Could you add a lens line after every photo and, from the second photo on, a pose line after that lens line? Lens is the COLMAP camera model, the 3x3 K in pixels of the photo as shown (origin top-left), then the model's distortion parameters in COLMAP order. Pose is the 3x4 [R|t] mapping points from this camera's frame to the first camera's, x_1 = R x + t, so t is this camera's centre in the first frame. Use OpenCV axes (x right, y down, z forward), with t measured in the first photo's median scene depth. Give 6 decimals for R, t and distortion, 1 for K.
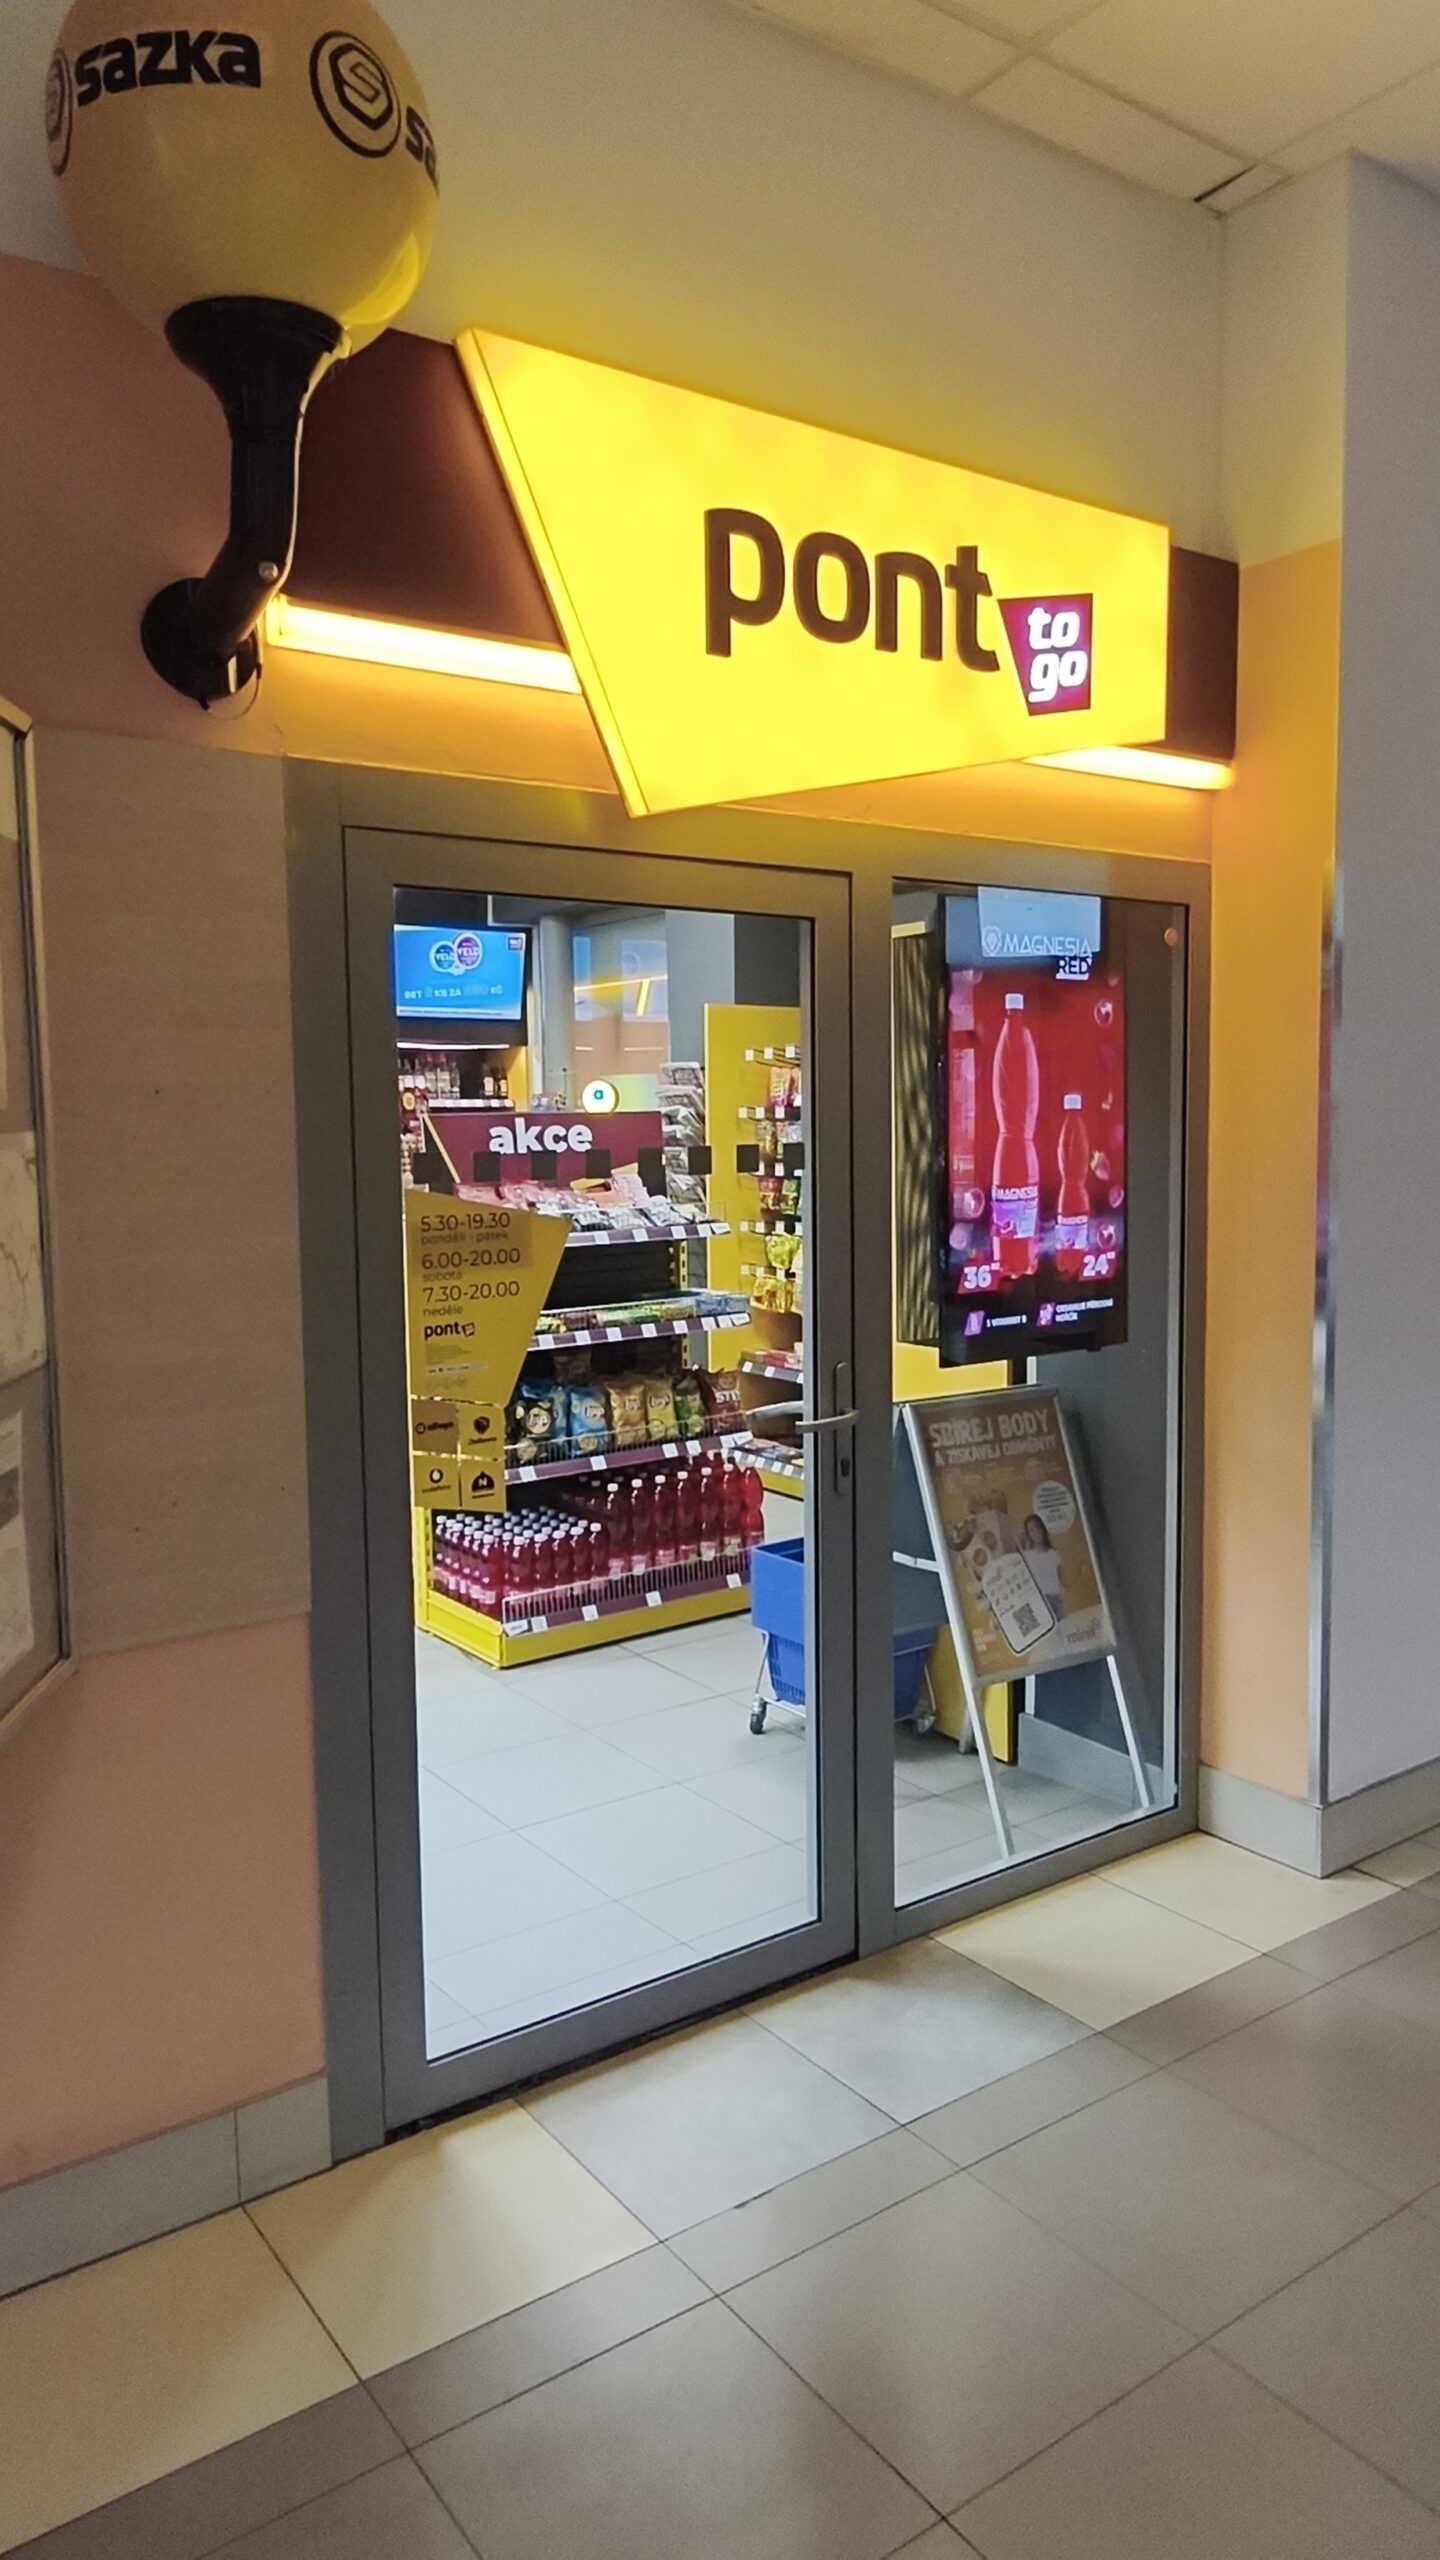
lens RADIAL K [[1681.8, 0, 720.0], [0, 1681.8, 1280.0], [0, 0, 1]] dist [0.004463, 0.000486]
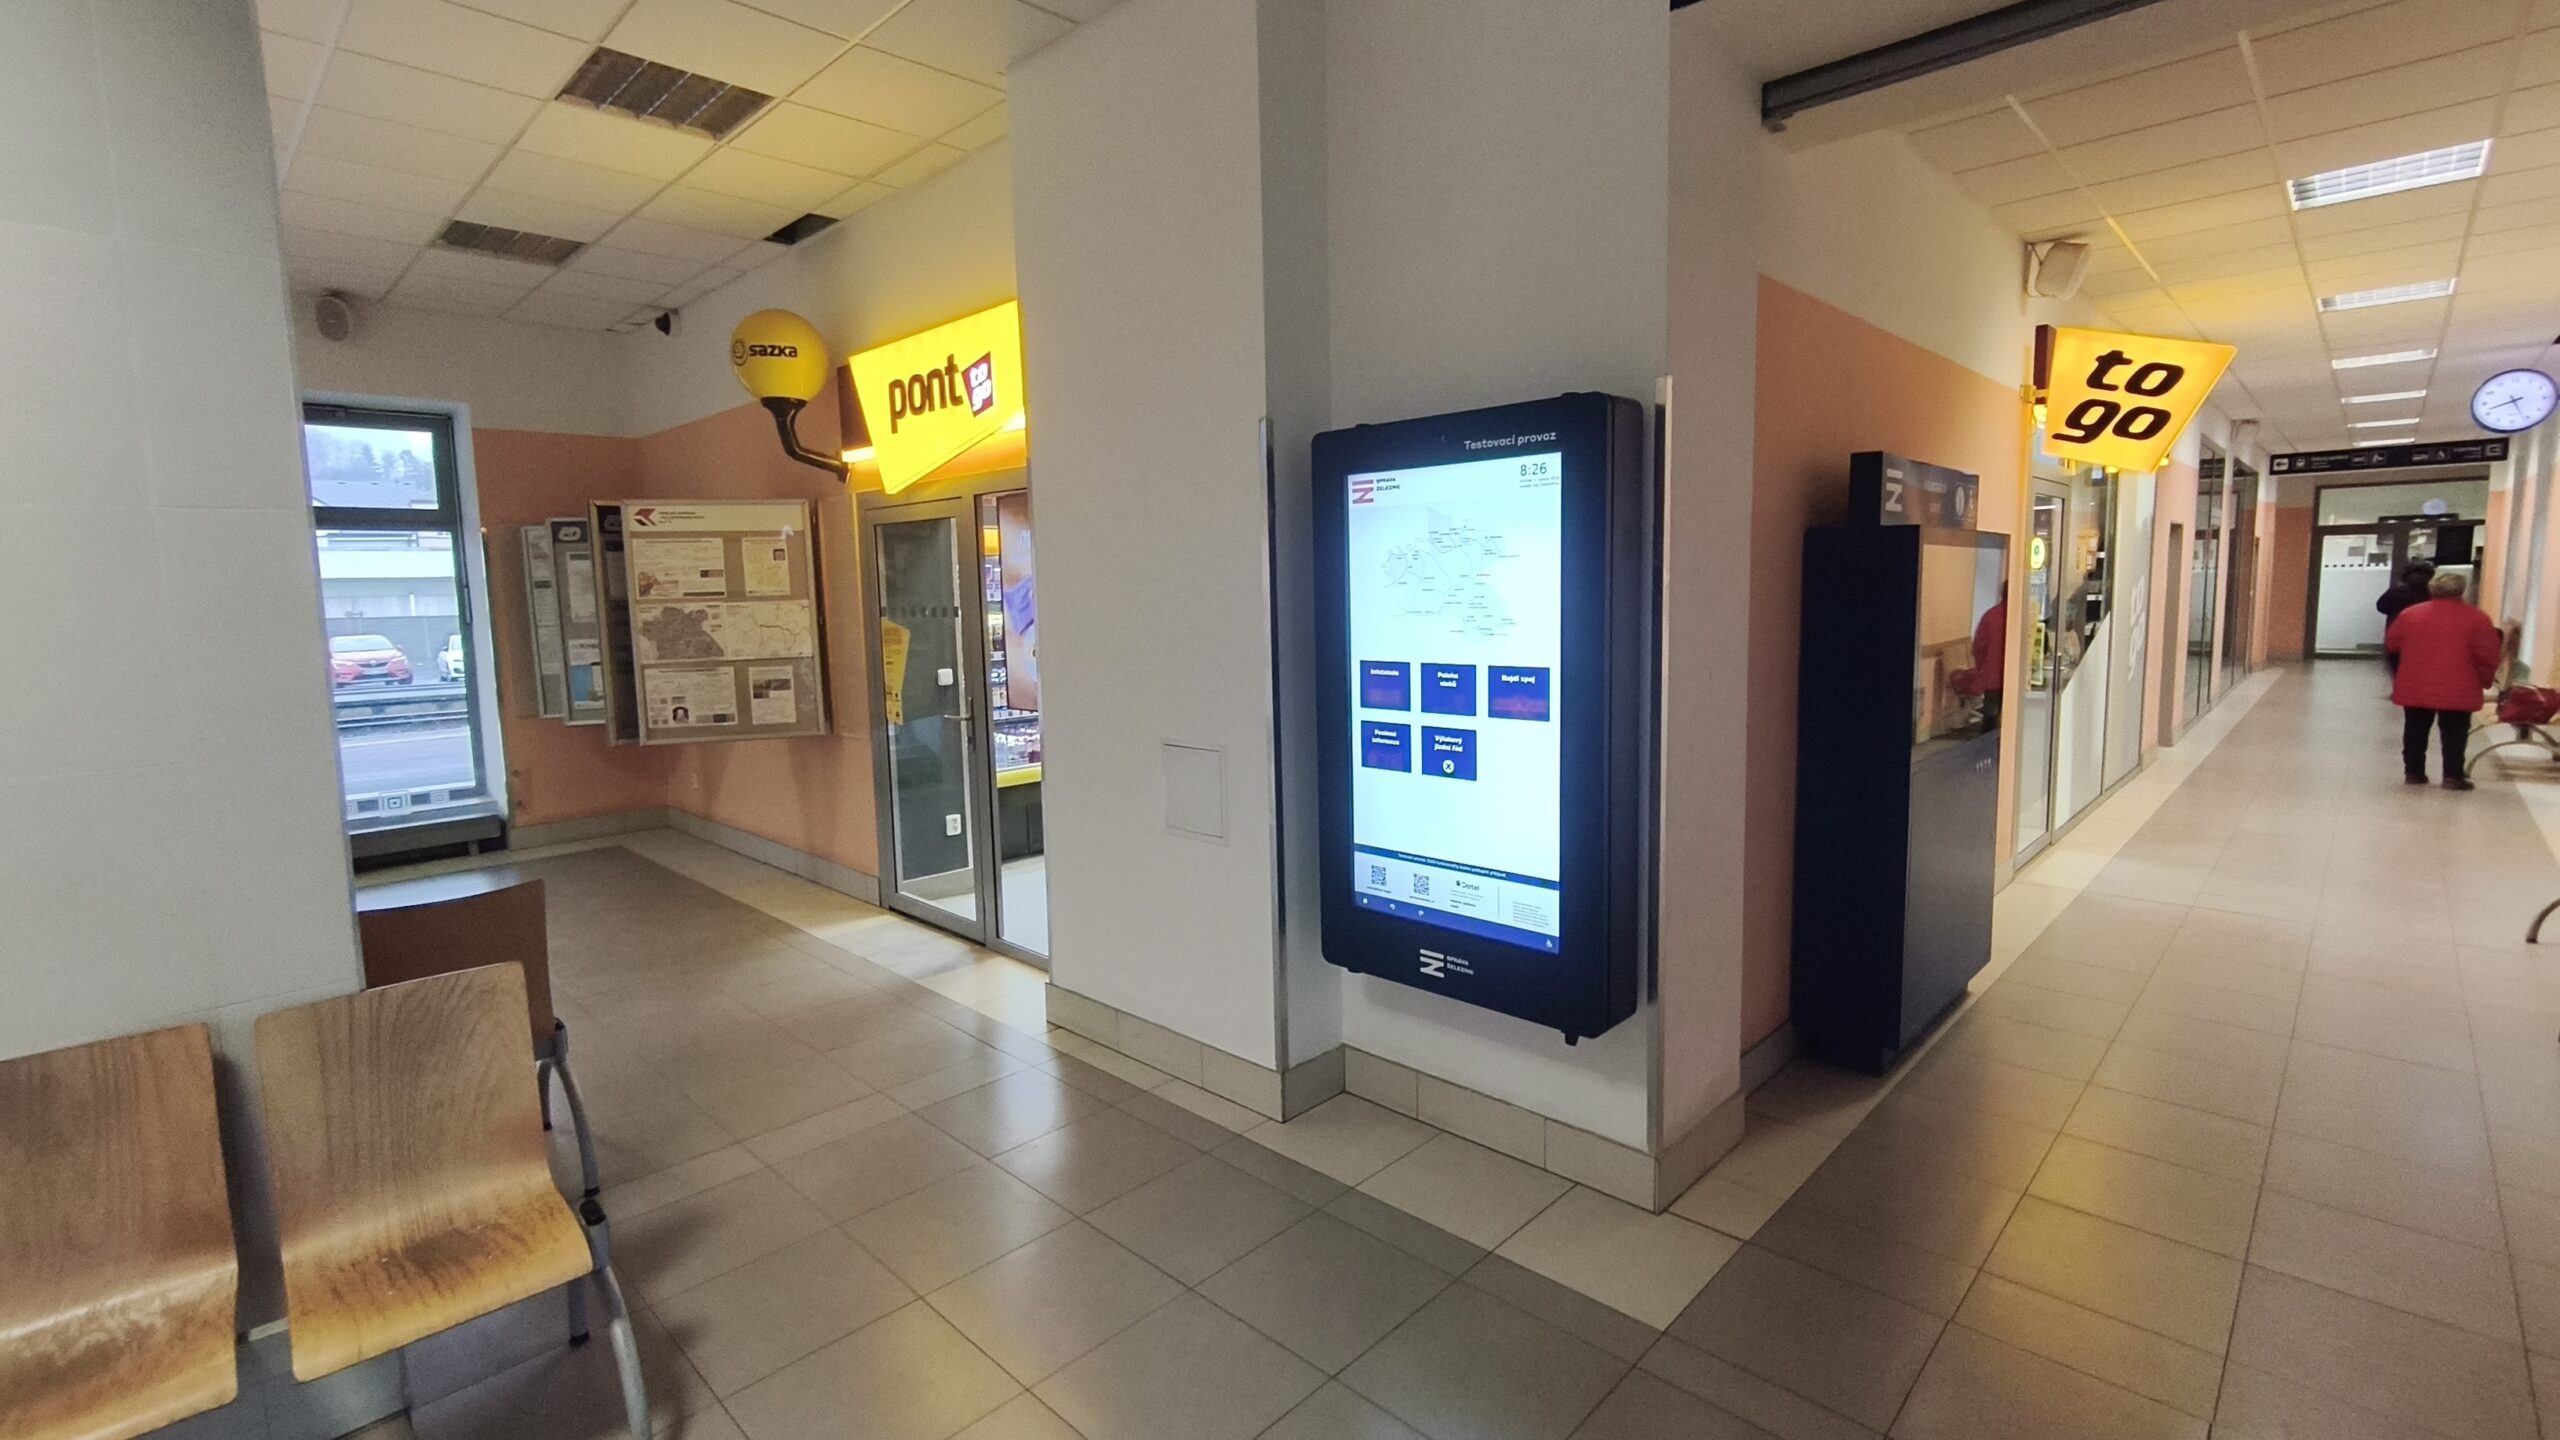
lens RADIAL K [[1132.4, 0, 1294.3], [0, 1132.4, 706.3], [0, 0, 1]] dist [-0.002956, 0.000561]
pose [[0.192415, 0.113420, -0.974737, 1.828039], [-0.074911, 0.992097, 0.100653, -0.141624], [0.978450, 0.053652, 0.199391, 1.169906]]
